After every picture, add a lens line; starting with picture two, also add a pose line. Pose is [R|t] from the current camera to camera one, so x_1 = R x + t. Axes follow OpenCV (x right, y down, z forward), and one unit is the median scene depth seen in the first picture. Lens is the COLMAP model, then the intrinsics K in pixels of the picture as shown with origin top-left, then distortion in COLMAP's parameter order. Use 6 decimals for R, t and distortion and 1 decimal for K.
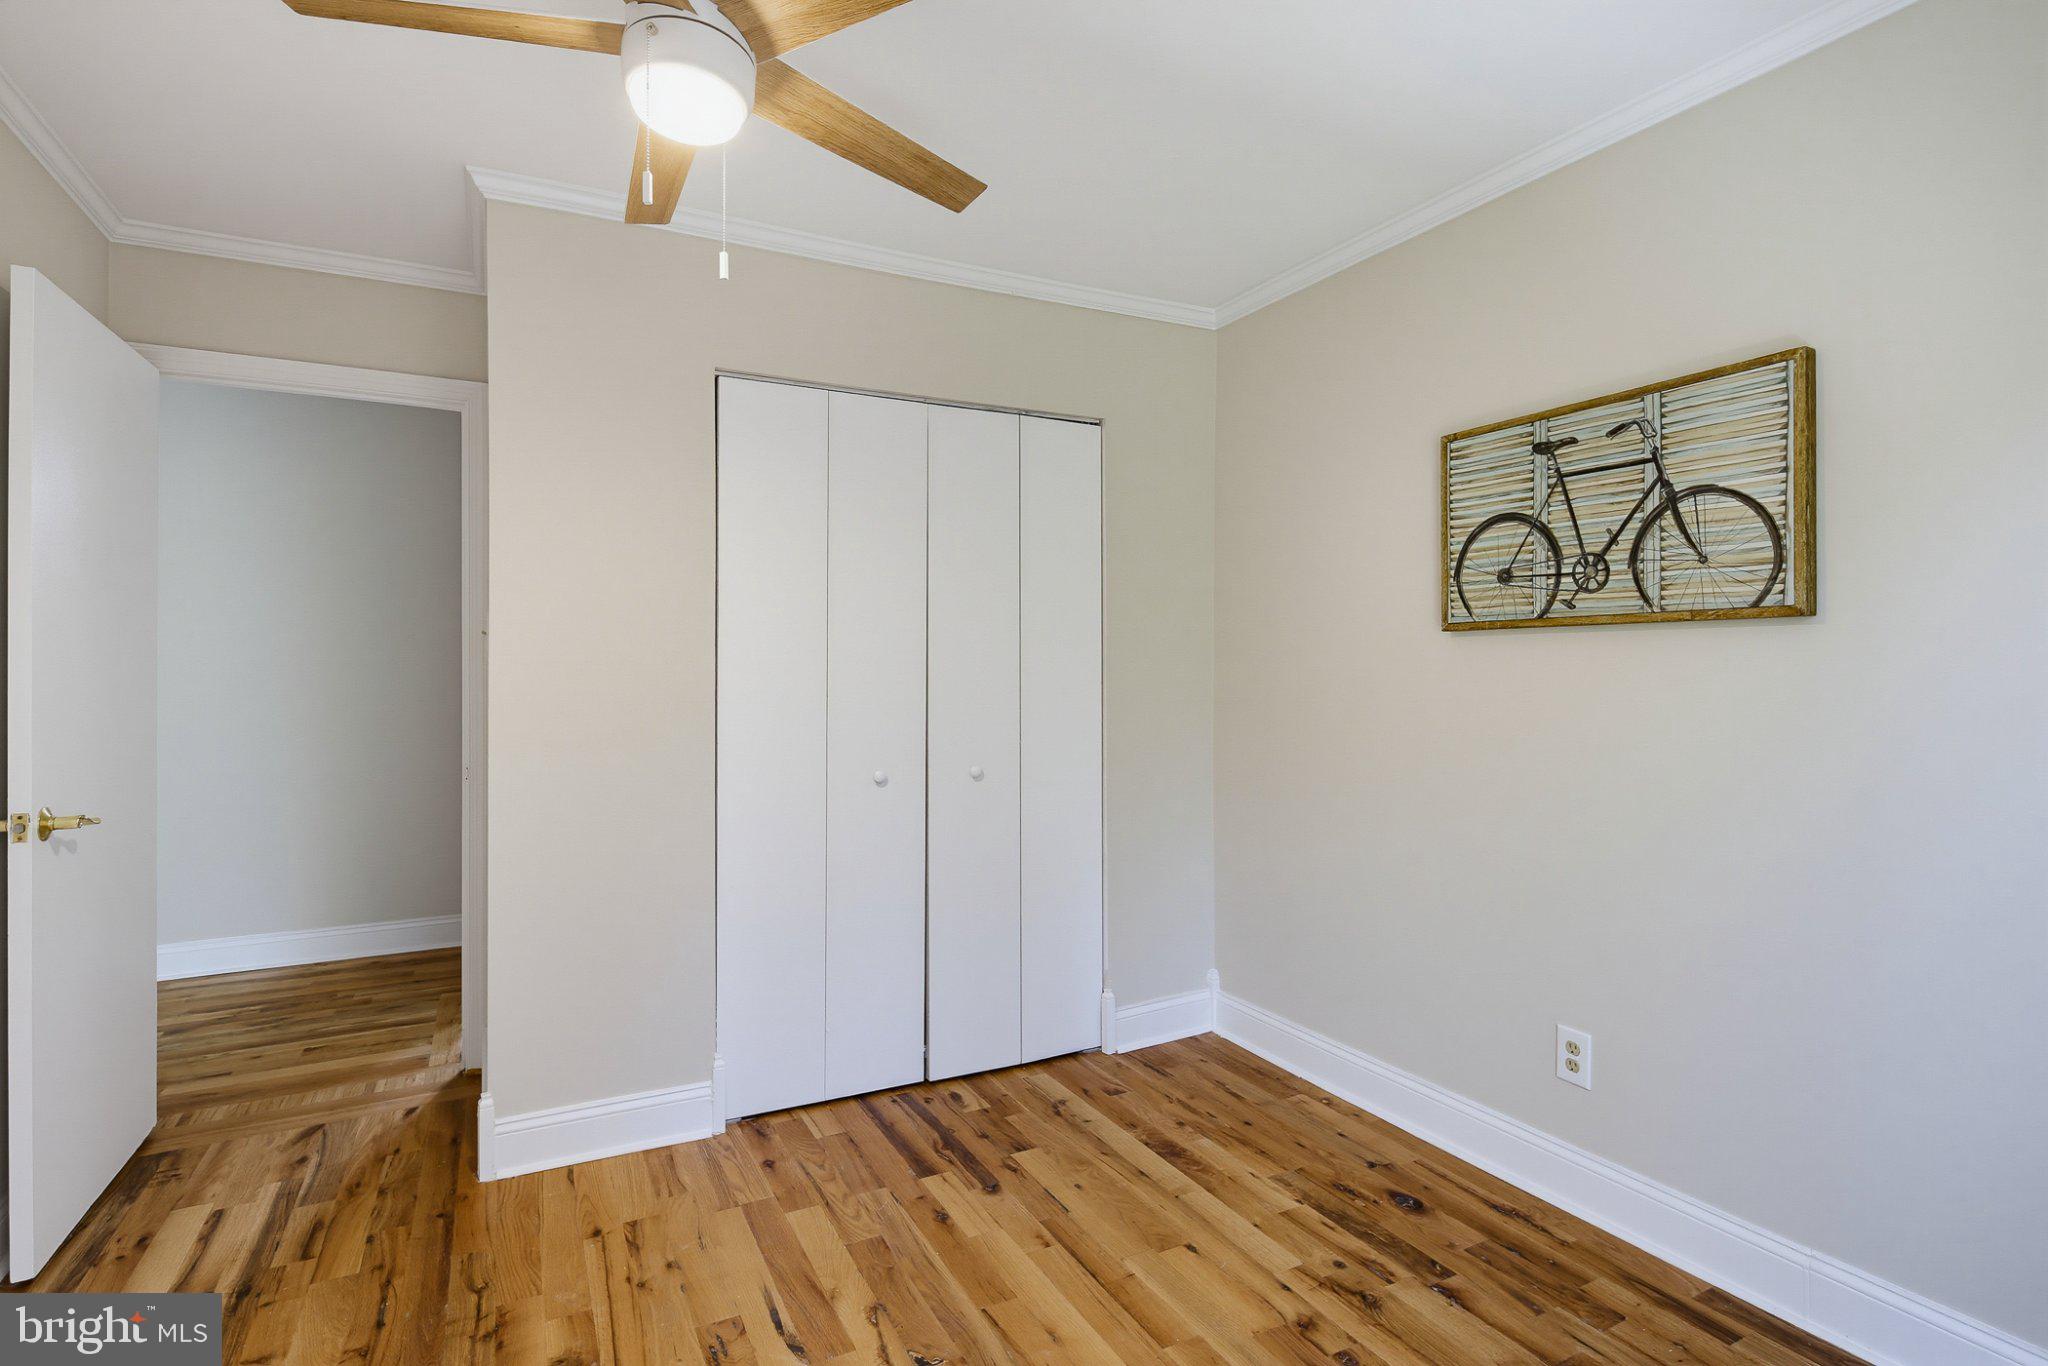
lens RADIAL K [[998.0, 0, 1023.0], [0, 998.0, 676.0], [0, 0, 1]] dist [-0.004471, -0.001326]
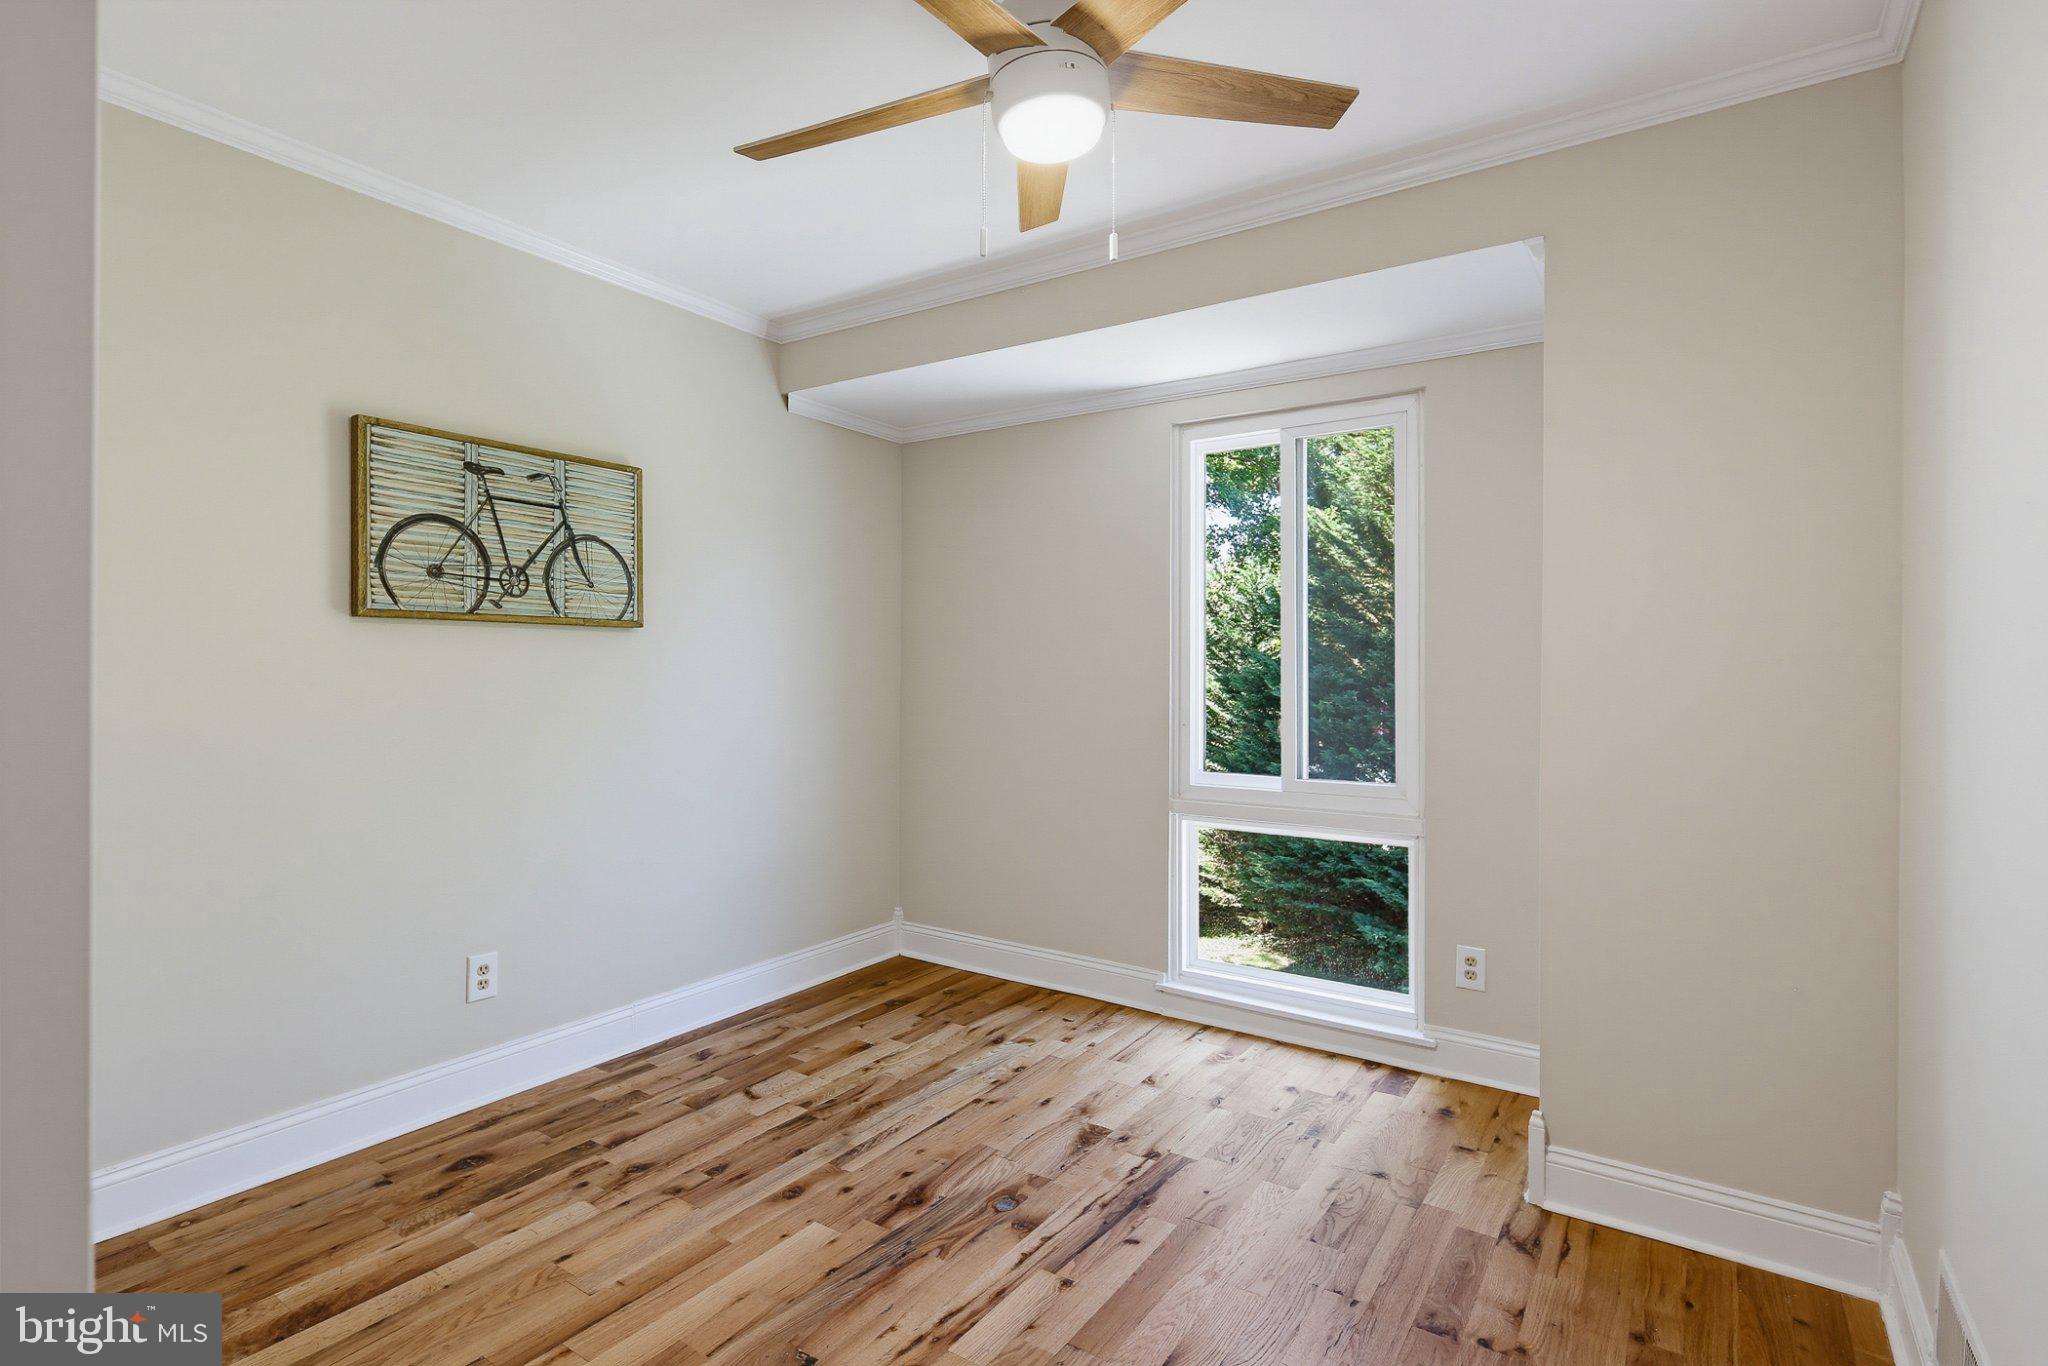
lens RADIAL K [[998.0, 0, 1023.0], [0, 998.0, 676.0], [0, 0, 1]] dist [-0.004471, -0.001326]
pose [[-0.474182, -0.009796, 0.880372, -0.846826], [-0.001511, 0.999946, 0.010313, 0.002673], [-0.880426, 0.003560, -0.474171, 1.023562]]
